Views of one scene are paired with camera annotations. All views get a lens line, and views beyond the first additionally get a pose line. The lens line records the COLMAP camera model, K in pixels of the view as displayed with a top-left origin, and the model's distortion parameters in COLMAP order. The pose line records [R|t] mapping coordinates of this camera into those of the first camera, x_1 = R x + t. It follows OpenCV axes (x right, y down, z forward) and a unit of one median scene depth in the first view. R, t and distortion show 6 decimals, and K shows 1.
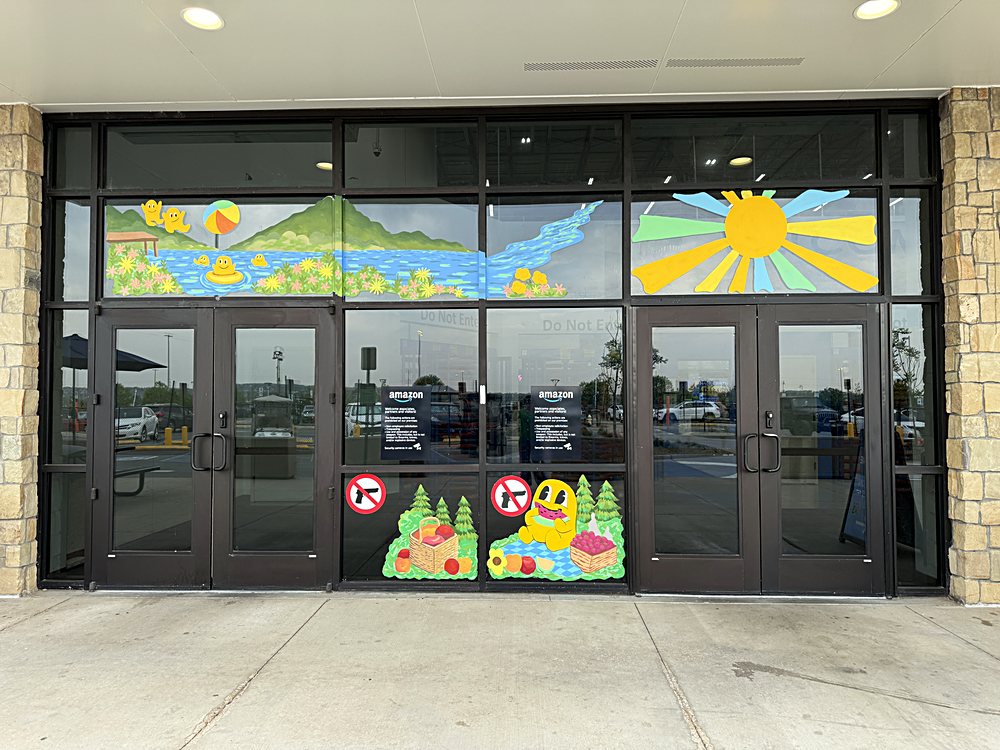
lens RADIAL K [[706.8, 0, 504.7], [0, 706.8, 373.2], [0, 0, 1]] dist [0.036291, -0.035314]
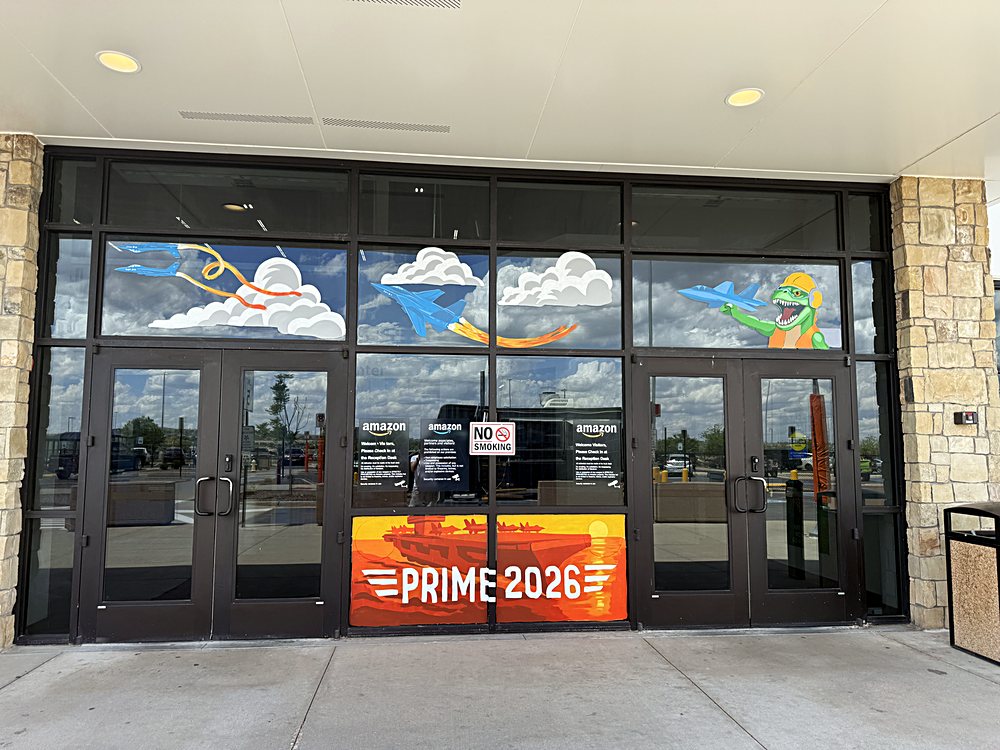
lens RADIAL K [[696.8, 0, 497.9], [0, 696.8, 376.2], [0, 0, 1]] dist [0.045891, -0.044903]
pose [[0.989907, 0.020068, 0.140293, -0.168687], [-0.011459, 0.998016, -0.061903, 0.002337], [-0.141257, 0.059671, 0.988173, -0.017583]]
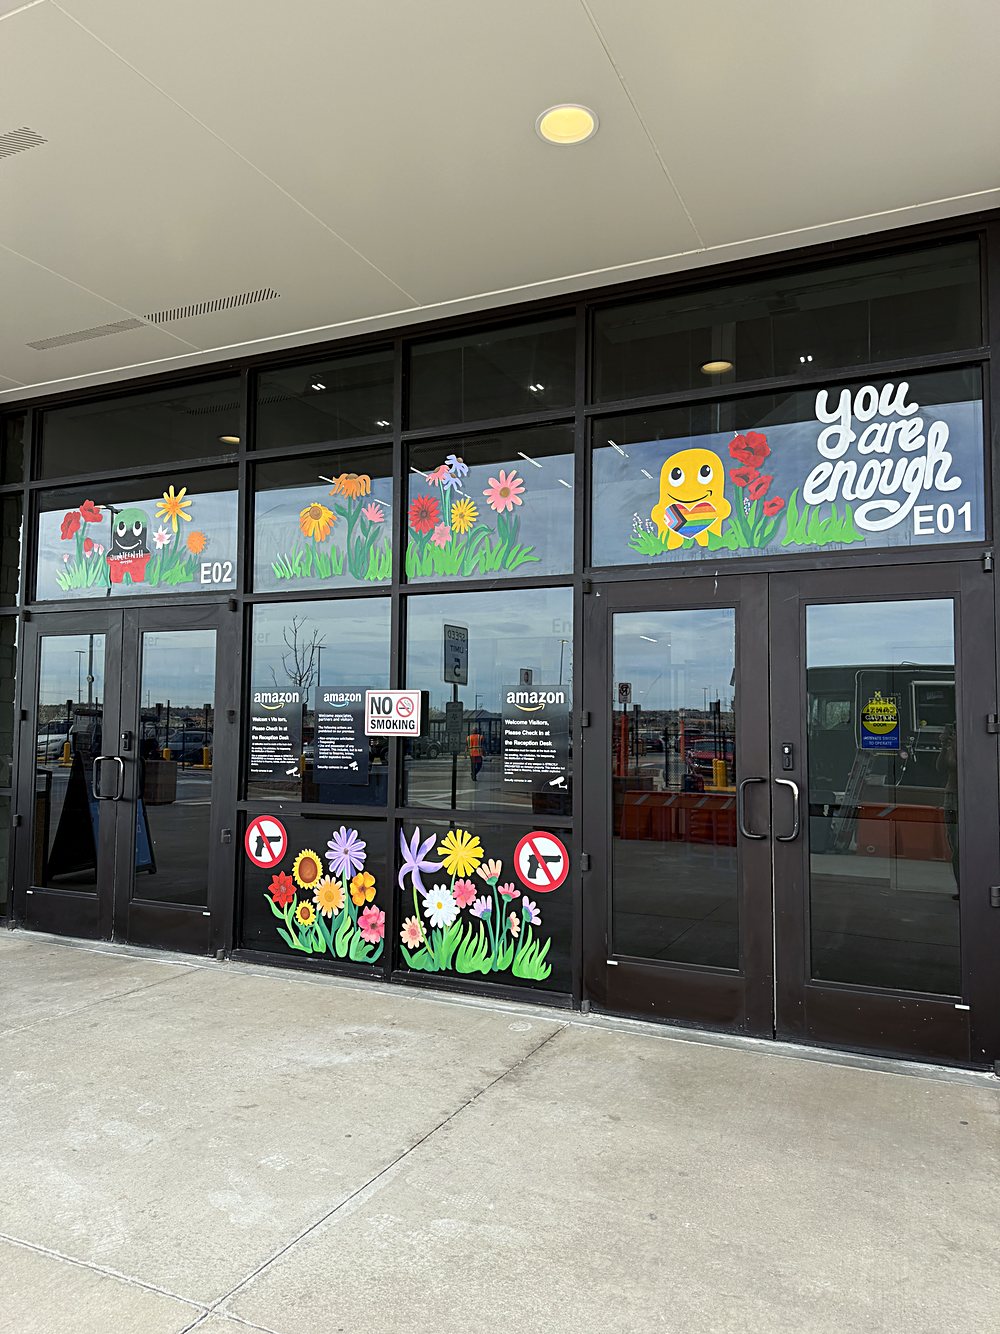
lens RADIAL K [[929.5, 0, 500.9], [0, 929.5, 663.6], [0, 0, 1]] dist [0.045891, -0.044903]
pose [[0.921932, -0.013041, -0.387132, 0.450362], [0.001921, 0.999575, -0.029097, 0.007570], [0.387346, 0.026082, 0.921565, 0.145312]]
